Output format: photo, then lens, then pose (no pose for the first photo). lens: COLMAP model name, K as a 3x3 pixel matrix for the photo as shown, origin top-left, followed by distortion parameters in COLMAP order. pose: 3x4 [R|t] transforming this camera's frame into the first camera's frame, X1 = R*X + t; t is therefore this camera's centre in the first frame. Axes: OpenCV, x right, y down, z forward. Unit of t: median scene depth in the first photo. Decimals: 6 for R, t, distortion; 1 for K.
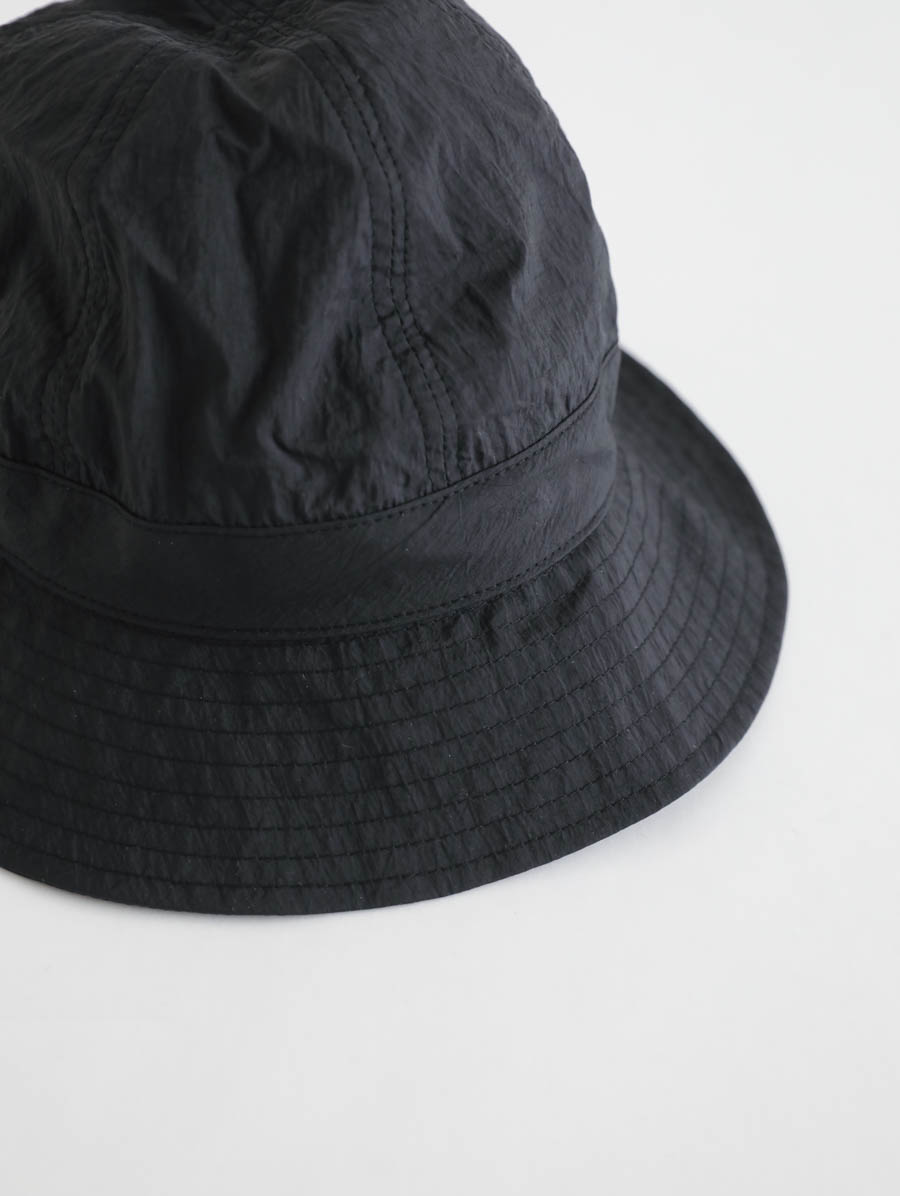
lens RADIAL K [[1678.5, 0, 453.2], [0, 1678.5, 595.6], [0, 0, 1]] dist [-0.024893, 0.044687]
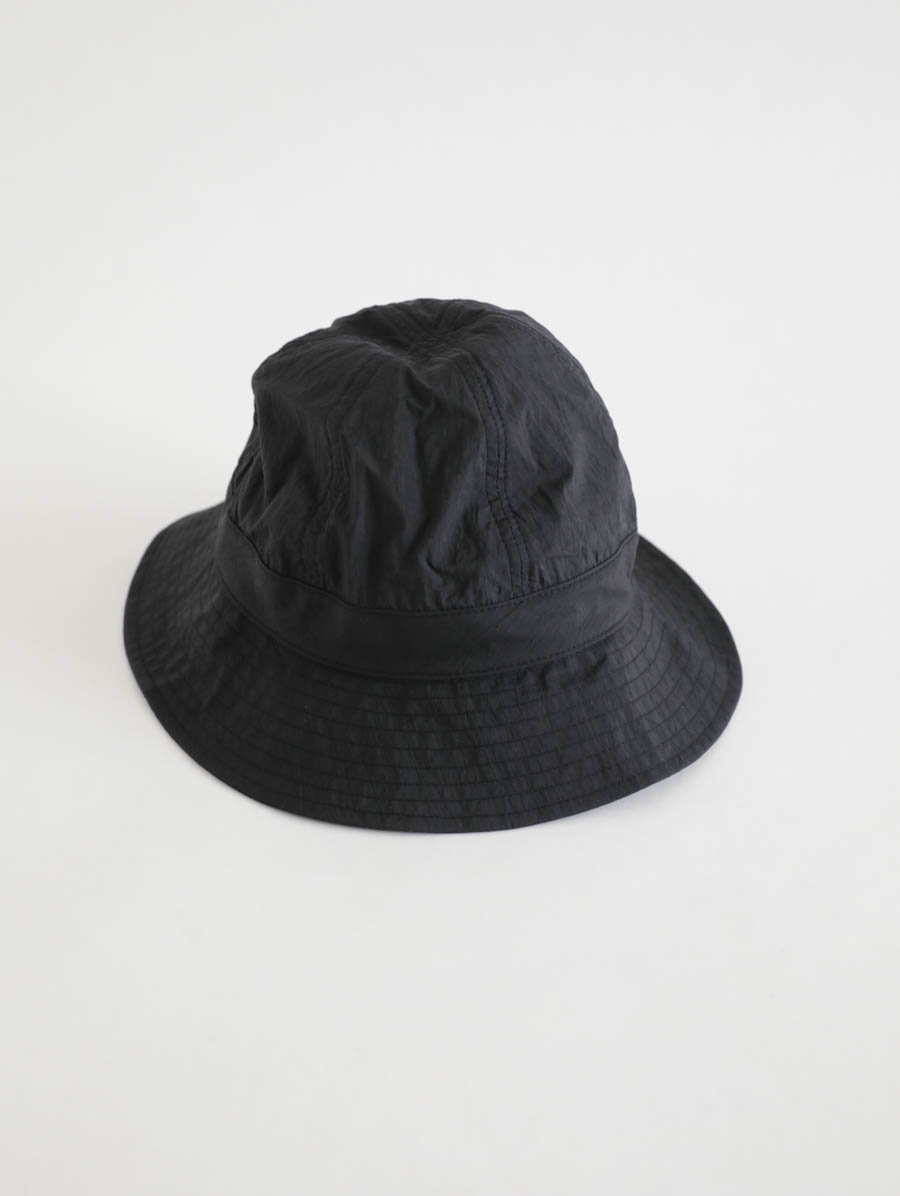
lens RADIAL K [[1678.5, 0, 453.2], [0, 1678.5, 595.6], [0, 0, 1]] dist [-0.024893, 0.044687]
pose [[0.993470, 0.042132, -0.106026, 0.111433], [-0.059969, 0.983421, -0.171135, 0.242188], [0.097057, 0.176375, 0.979526, -0.747930]]
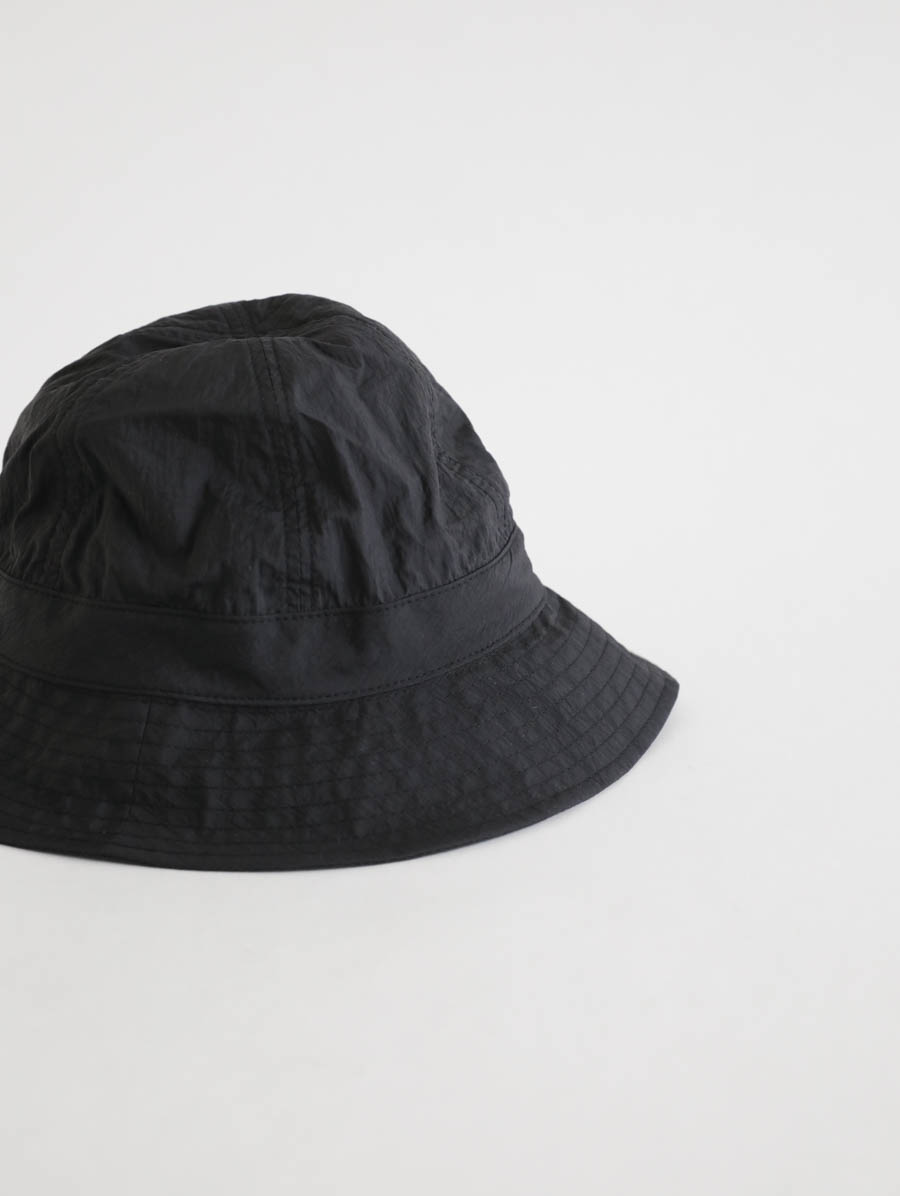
lens RADIAL K [[1678.5, 0, 453.2], [0, 1678.5, 595.6], [0, 0, 1]] dist [-0.024893, 0.044687]
pose [[0.734412, -0.261466, 0.626319, -1.055579], [0.480357, 0.852172, -0.207508, 0.285238], [-0.479475, 0.453253, 0.751442, -0.162801]]
